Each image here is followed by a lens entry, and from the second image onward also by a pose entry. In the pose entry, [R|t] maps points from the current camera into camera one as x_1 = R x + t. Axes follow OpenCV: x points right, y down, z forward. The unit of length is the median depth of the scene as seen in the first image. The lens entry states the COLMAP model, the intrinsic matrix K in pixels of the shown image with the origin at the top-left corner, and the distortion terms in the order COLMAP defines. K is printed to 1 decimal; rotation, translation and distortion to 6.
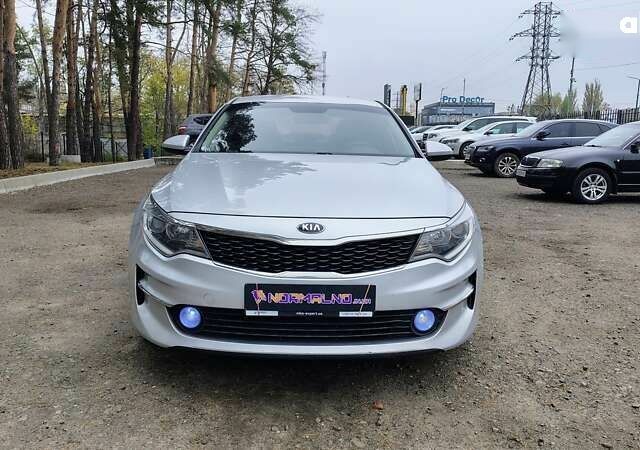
lens RADIAL K [[537.4, 0, 312.5], [0, 537.4, 225.3], [0, 0, 1]] dist [0.016472, -0.000576]
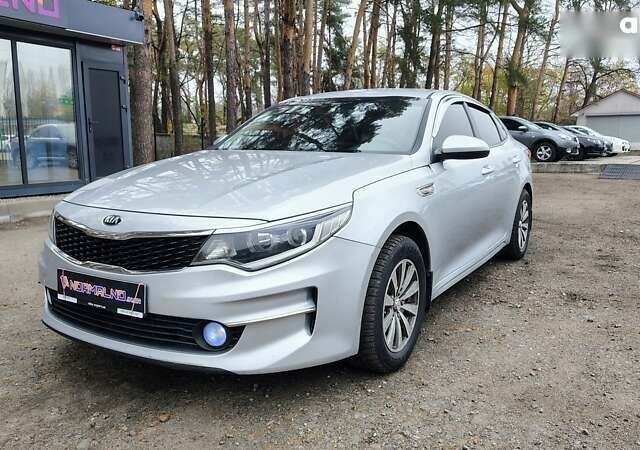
lens RADIAL K [[537.4, 0, 312.5], [0, 537.4, 225.3], [0, 0, 1]] dist [0.016472, -0.000576]
pose [[0.845485, 0.065483, -0.529968, 0.796129], [-0.071022, 0.997425, 0.009937, -0.021064], [0.529254, 0.029238, 0.847959, 0.333710]]
